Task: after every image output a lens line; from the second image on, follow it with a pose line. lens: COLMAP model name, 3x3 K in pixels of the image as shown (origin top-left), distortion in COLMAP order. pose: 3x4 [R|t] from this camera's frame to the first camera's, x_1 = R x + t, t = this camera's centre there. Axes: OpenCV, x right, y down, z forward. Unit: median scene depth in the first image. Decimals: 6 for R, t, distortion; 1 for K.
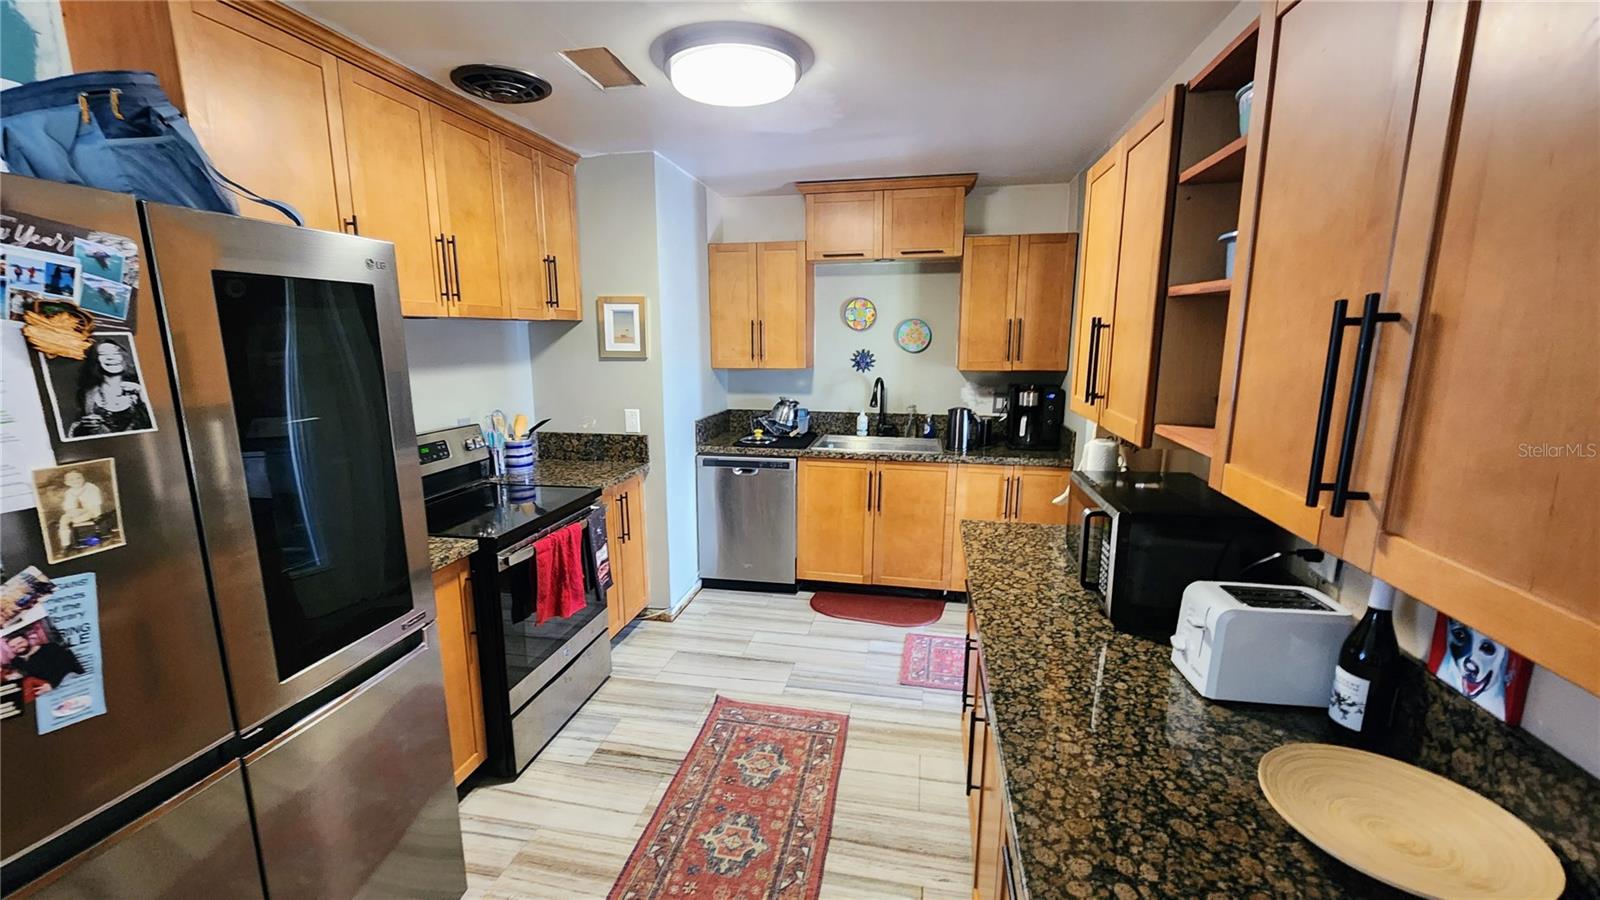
lens RADIAL K [[658.8, 0, 792.8], [0, 658.8, 456.3], [0, 0, 1]] dist [0.002785, 0.000167]
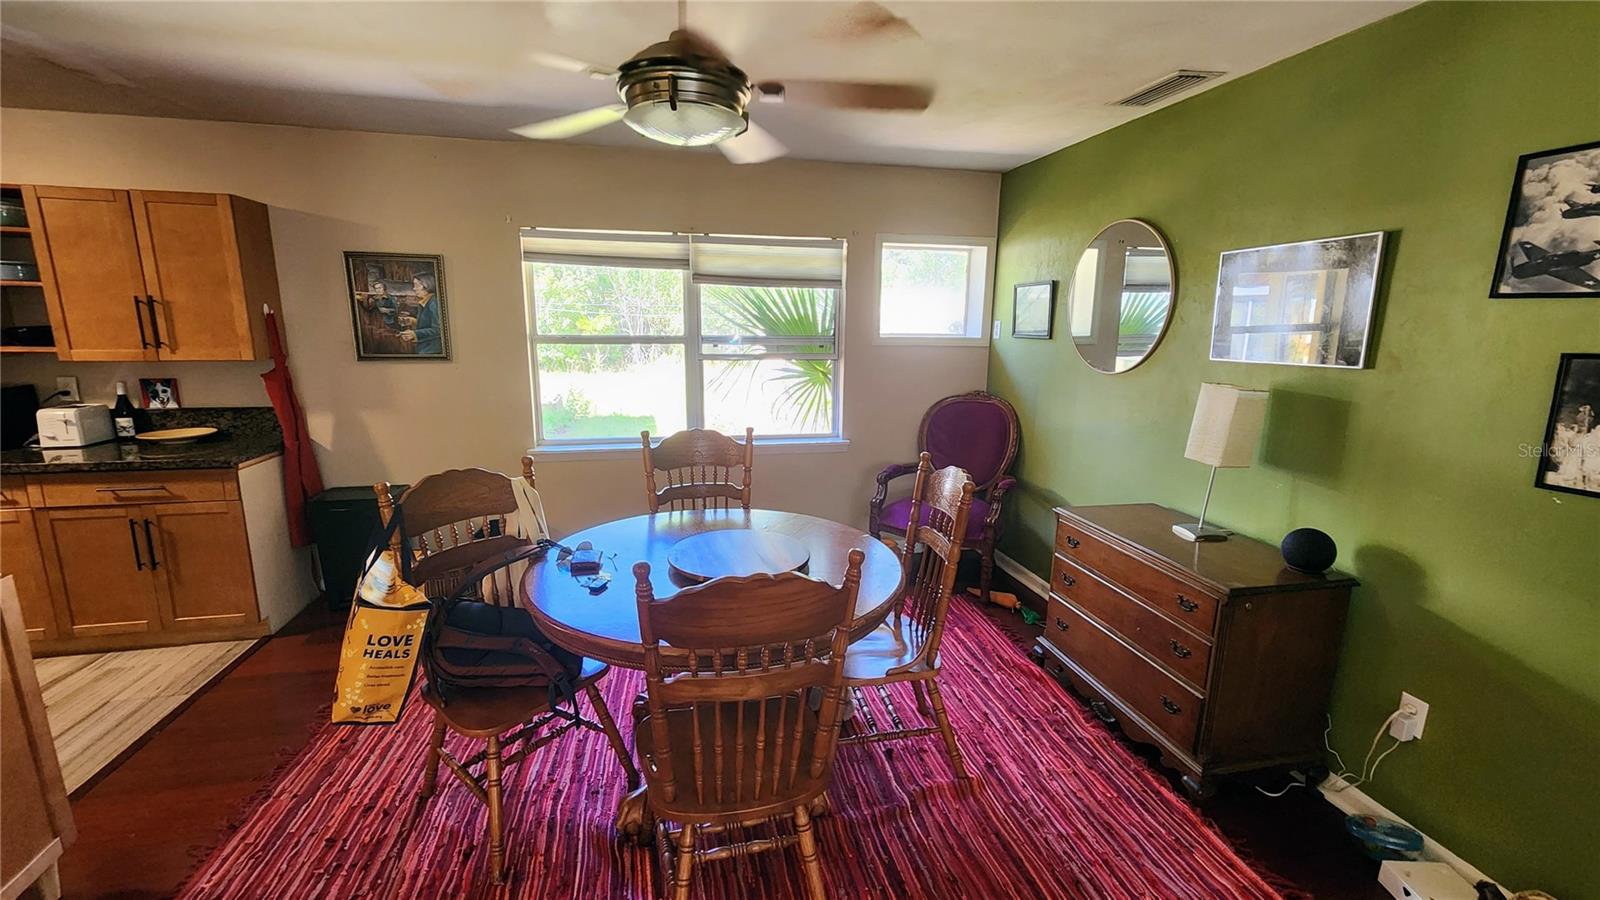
lens RADIAL K [[658.8, 0, 803.1], [0, 658.8, 449.4], [0, 0, 1]] dist [0.002785, 0.000167]
pose [[-0.407376, -0.173555, 0.896618, -4.541778], [0.155852, 0.954163, 0.255505, 0.253534], [-0.899864, 0.243826, -0.361654, -0.960034]]
